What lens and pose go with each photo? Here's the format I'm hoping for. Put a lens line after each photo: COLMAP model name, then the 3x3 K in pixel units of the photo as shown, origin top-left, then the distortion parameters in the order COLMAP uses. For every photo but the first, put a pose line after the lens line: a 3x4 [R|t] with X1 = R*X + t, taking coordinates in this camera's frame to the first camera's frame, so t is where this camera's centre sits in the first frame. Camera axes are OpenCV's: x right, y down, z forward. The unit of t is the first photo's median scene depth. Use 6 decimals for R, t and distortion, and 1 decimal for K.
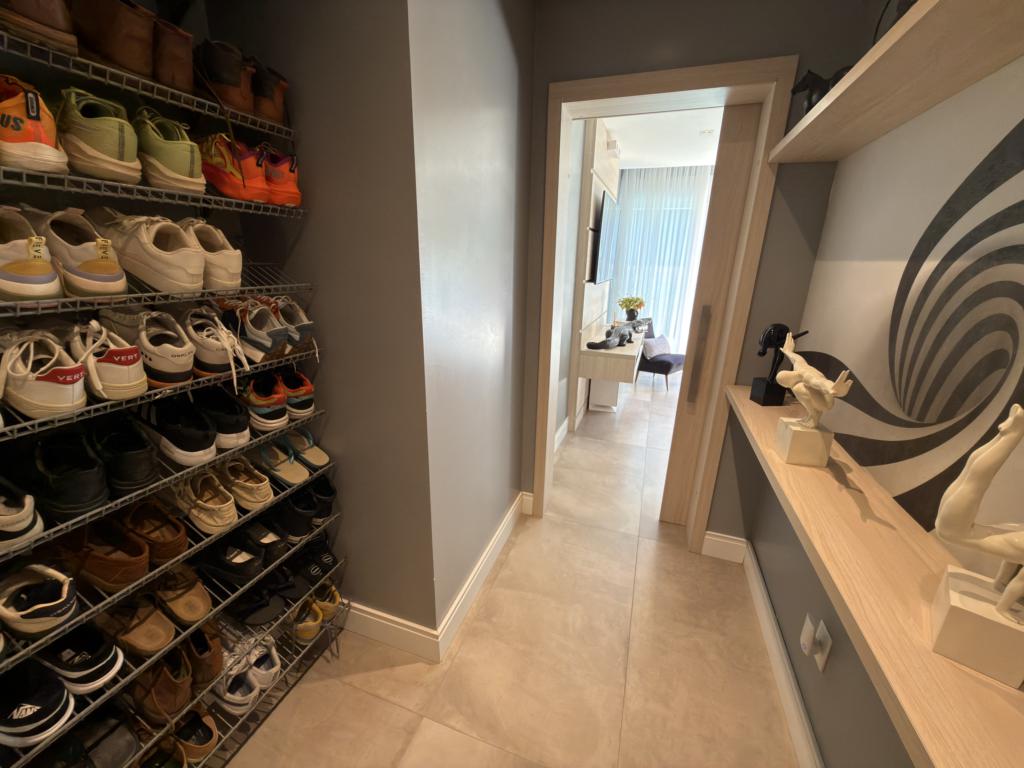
lens RADIAL K [[408.2, 0, 512.2], [0, 408.2, 385.9], [0, 0, 1]] dist [-0.001047, -0.000222]
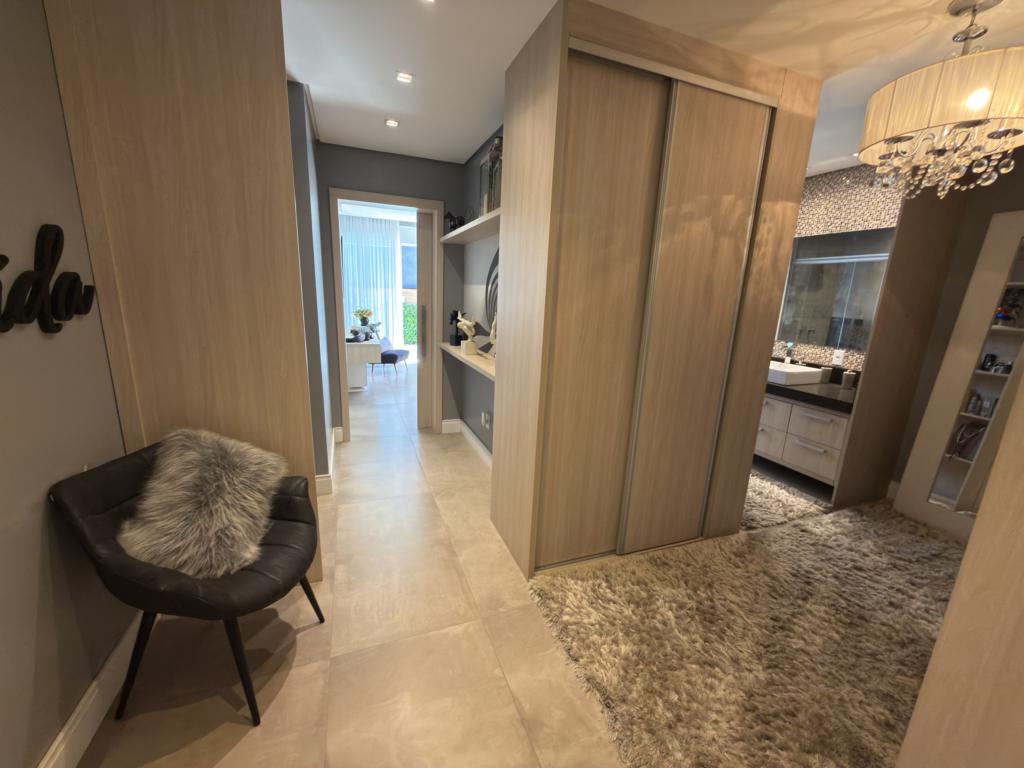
lens RADIAL K [[408.2, 0, 512.2], [0, 408.2, 385.9], [0, 0, 1]] dist [-0.001047, -0.000222]
pose [[0.762088, -0.136350, 0.632954, -0.578903], [0.167223, 0.985857, 0.011032, 0.273674], [-0.625506, 0.097437, 0.774111, -0.884764]]
